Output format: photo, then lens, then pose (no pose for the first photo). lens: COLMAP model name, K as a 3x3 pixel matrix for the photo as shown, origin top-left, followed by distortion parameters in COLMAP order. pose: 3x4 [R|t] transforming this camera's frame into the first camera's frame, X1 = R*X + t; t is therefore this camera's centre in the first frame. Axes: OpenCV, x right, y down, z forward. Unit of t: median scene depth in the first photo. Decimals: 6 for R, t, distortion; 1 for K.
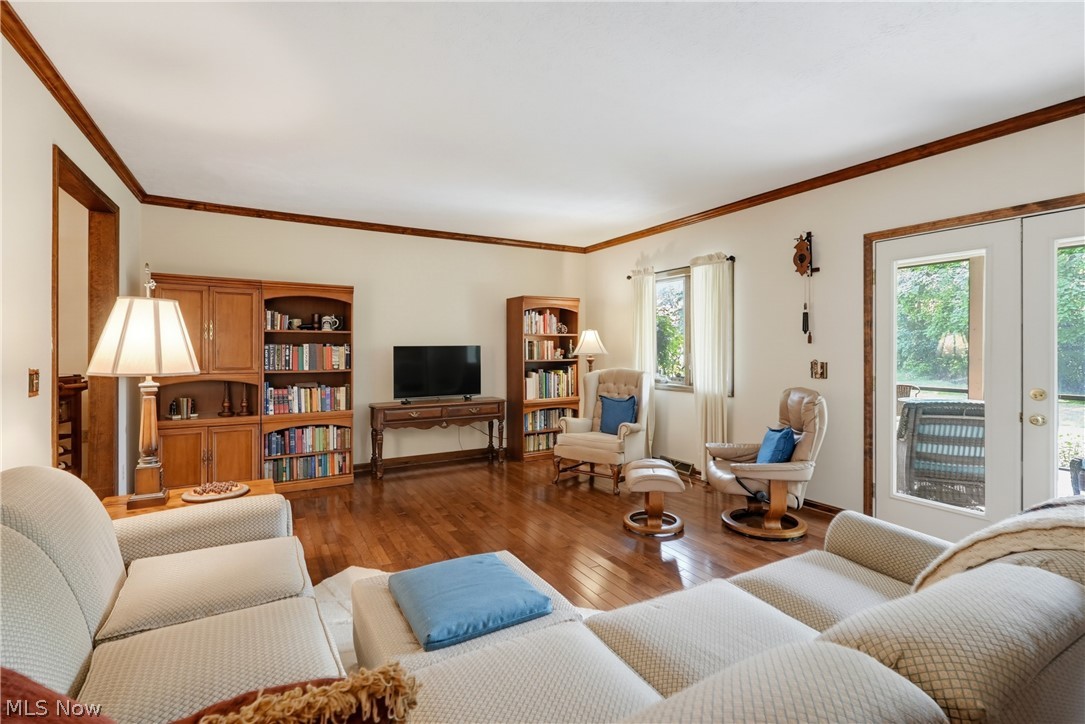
lens RADIAL K [[491.4, 0, 544.0], [0, 491.4, 346.9], [0, 0, 1]] dist [-0.002478, 0.000803]
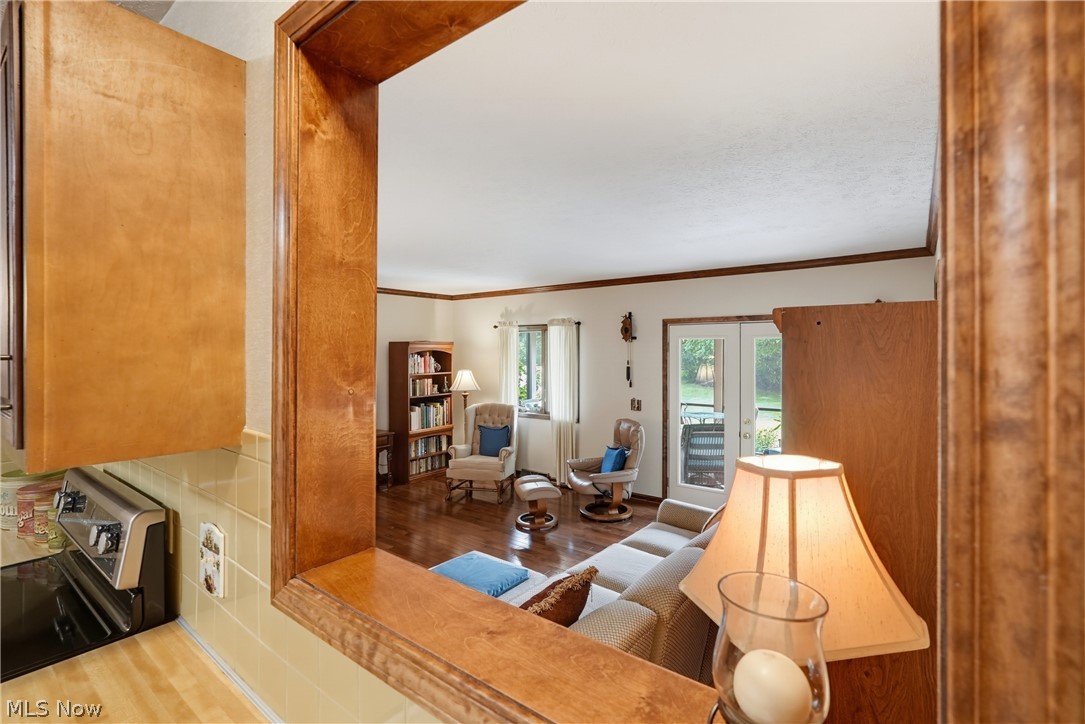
lens RADIAL K [[492.9, 0, 543.3], [0, 492.9, 354.9], [0, 0, 1]] dist [-0.002372, 0.000090]
pose [[0.927175, -0.005304, 0.374590, -0.229657], [0.001901, 0.999953, 0.009454, -0.104454], [-0.374623, -0.008054, 0.927142, -0.248504]]
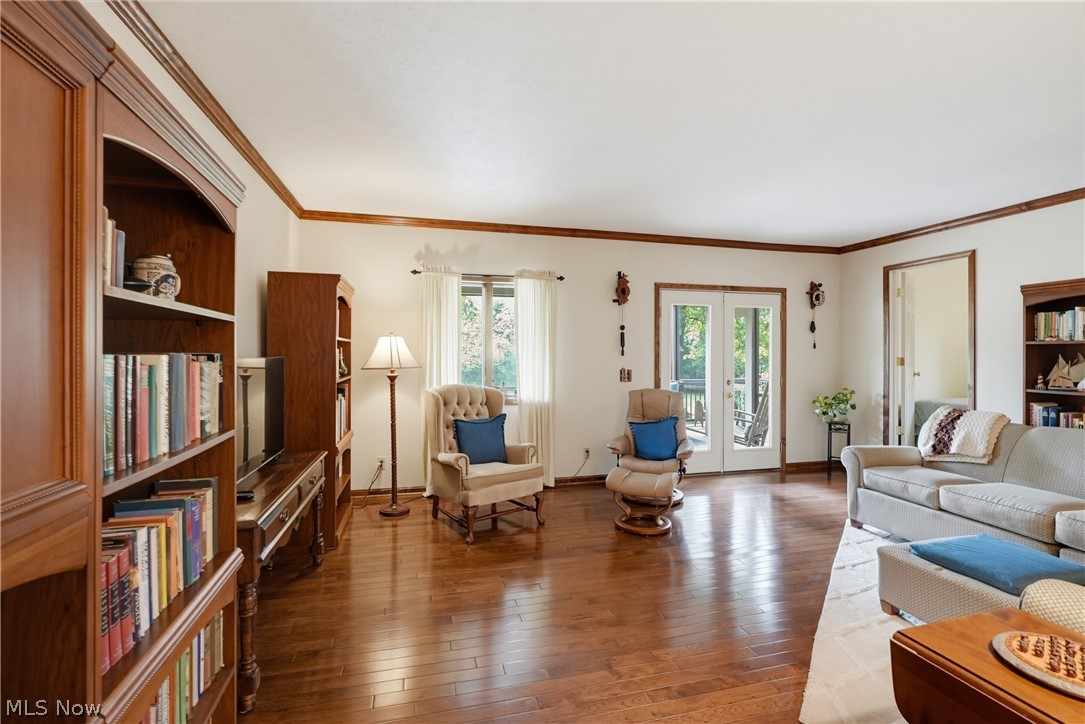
lens RADIAL K [[492.9, 0, 543.3], [0, 492.9, 354.9], [0, 0, 1]] dist [-0.002372, 0.000090]
pose [[0.264287, 0.002405, 0.964441, -0.696693], [-0.000703, 0.999997, -0.002301, -0.005260], [-0.964444, -0.000070, 0.264288, 0.742130]]
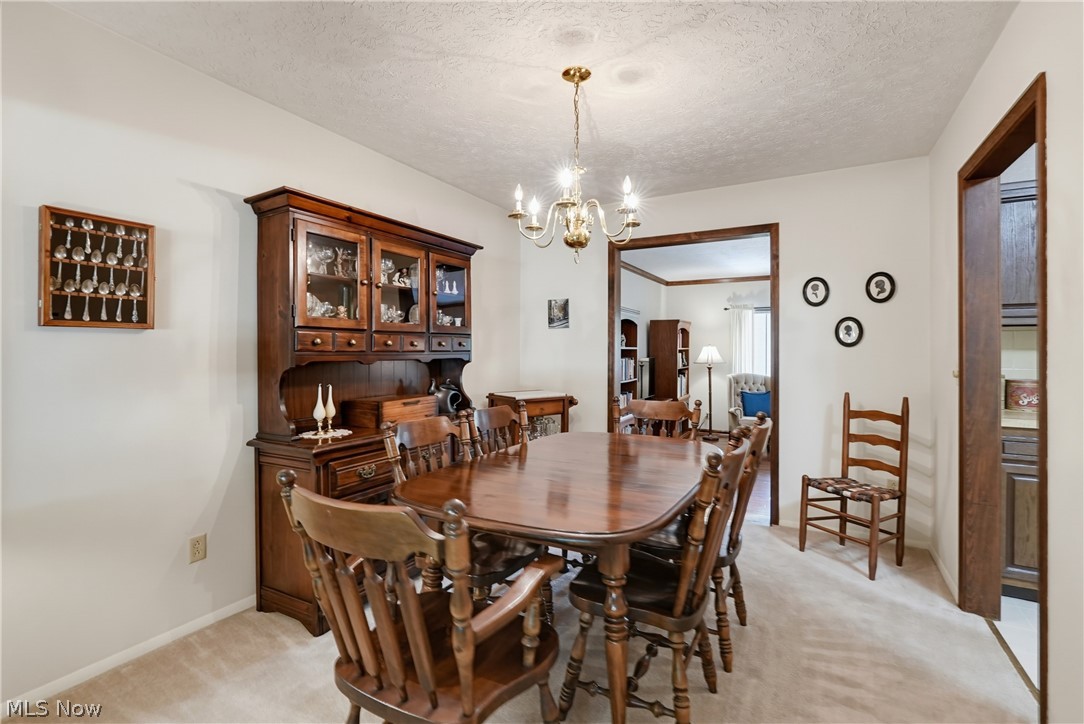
lens RADIAL K [[492.4, 0, 542.8], [0, 492.4, 354.9], [0, 0, 1]] dist [-0.002372, 0.000090]
pose [[0.852892, -0.002500, 0.522081, -1.301833], [-0.001846, 0.999968, 0.007804, -0.023513], [-0.522084, -0.007620, 0.852860, 0.075035]]
